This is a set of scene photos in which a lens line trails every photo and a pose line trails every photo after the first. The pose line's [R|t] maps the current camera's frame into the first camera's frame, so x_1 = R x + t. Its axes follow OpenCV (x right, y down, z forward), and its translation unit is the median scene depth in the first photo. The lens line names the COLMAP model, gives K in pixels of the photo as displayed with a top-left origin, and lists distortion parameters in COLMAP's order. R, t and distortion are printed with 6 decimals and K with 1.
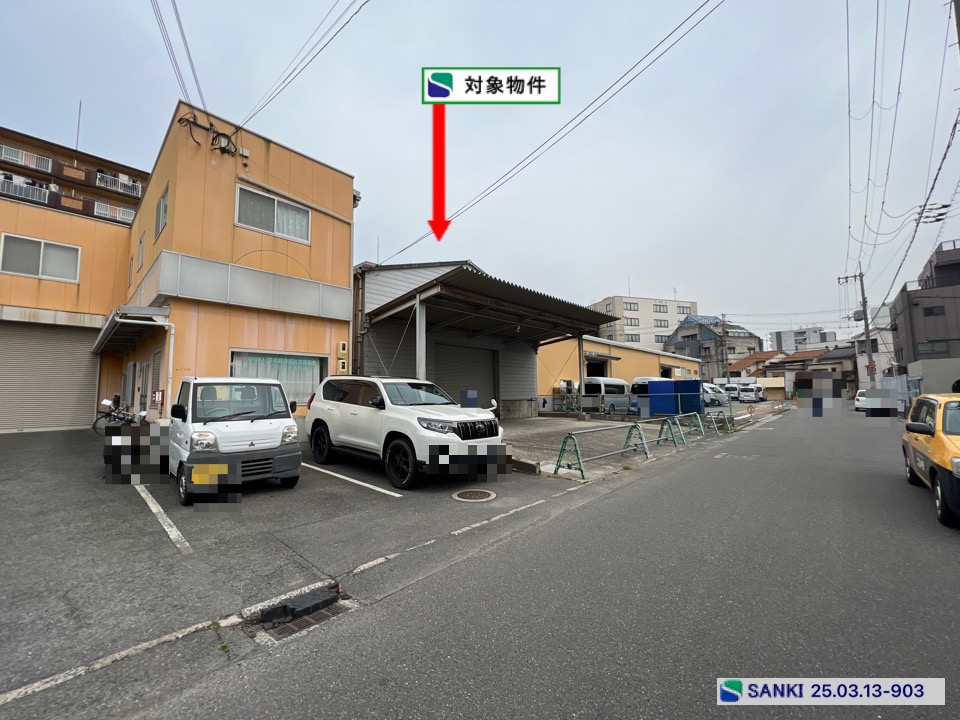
lens RADIAL K [[386.4, 0, 480.8], [0, 386.4, 361.8], [0, 0, 1]] dist [-0.001980, 0.000521]
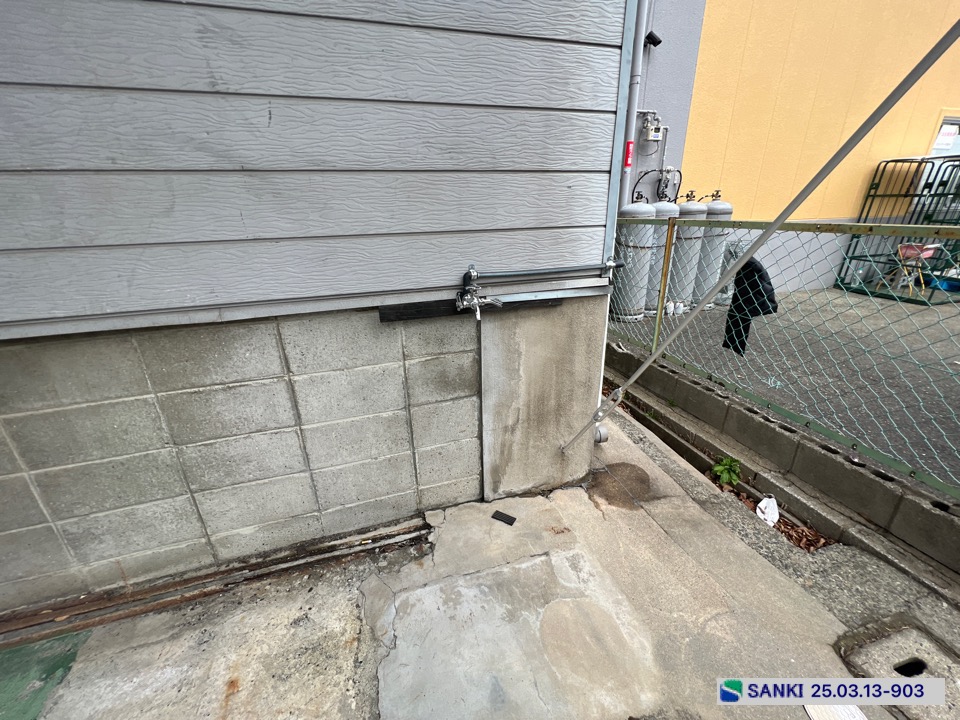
lens RADIAL K [[386.4, 0, 480.8], [0, 386.4, 361.8], [0, 0, 1]] dist [-0.001980, 0.000521]
pose [[0.861620, 0.181594, -0.473956, 0.195511], [0.053296, 0.896272, 0.440292, 0.091158], [0.504748, -0.404624, 0.762567, 1.109566]]
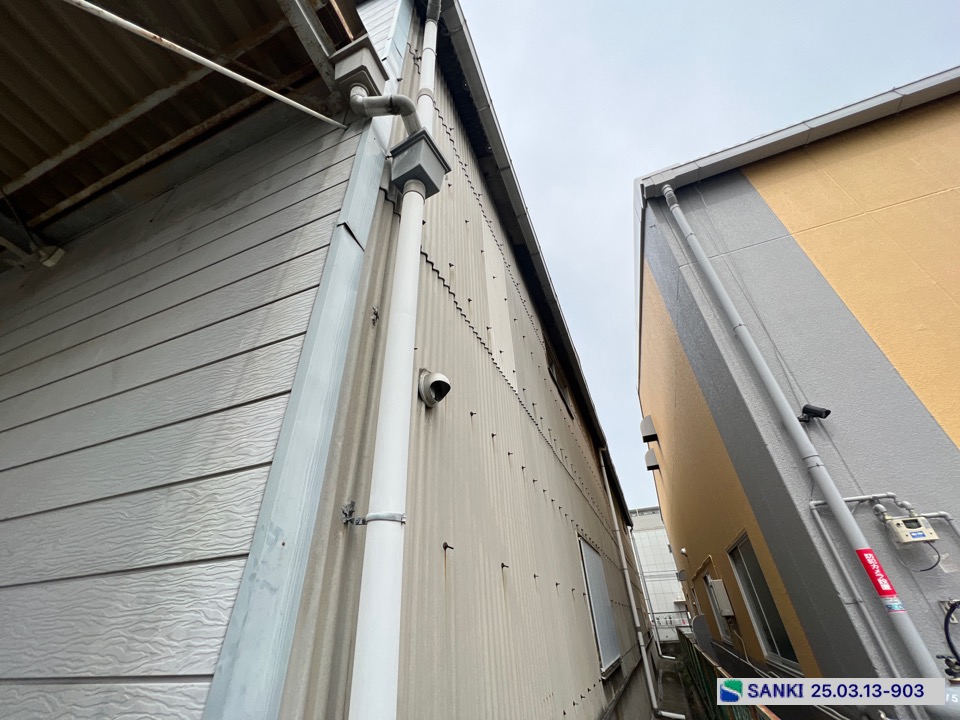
lens RADIAL K [[386.4, 0, 480.8], [0, 386.4, 361.8], [0, 0, 1]] dist [-0.001980, 0.000521]
pose [[0.360943, -0.528668, -0.768265, 0.226179], [0.119769, 0.843255, -0.524001, 0.079175], [0.924865, 0.097120, 0.367685, 1.206285]]
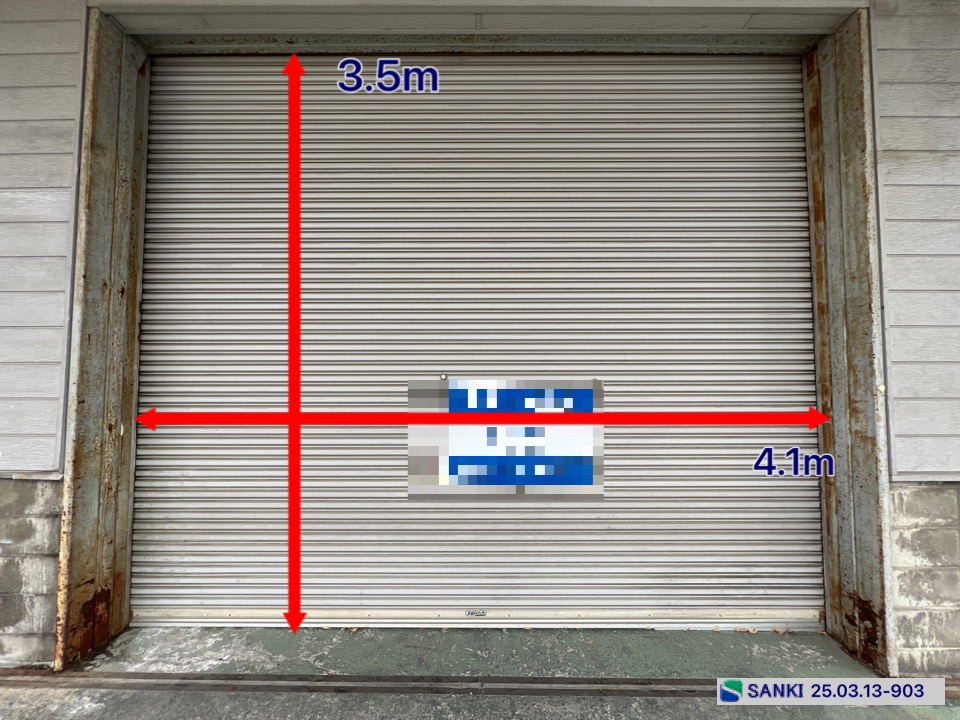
lens RADIAL K [[386.4, 0, 480.8], [0, 386.4, 361.8], [0, 0, 1]] dist [-0.001980, 0.000521]
pose [[0.676245, -0.009401, -0.736617, 0.056802], [0.052037, 0.998030, 0.035035, 0.062582], [0.734837, -0.062024, 0.675402, 0.906572]]
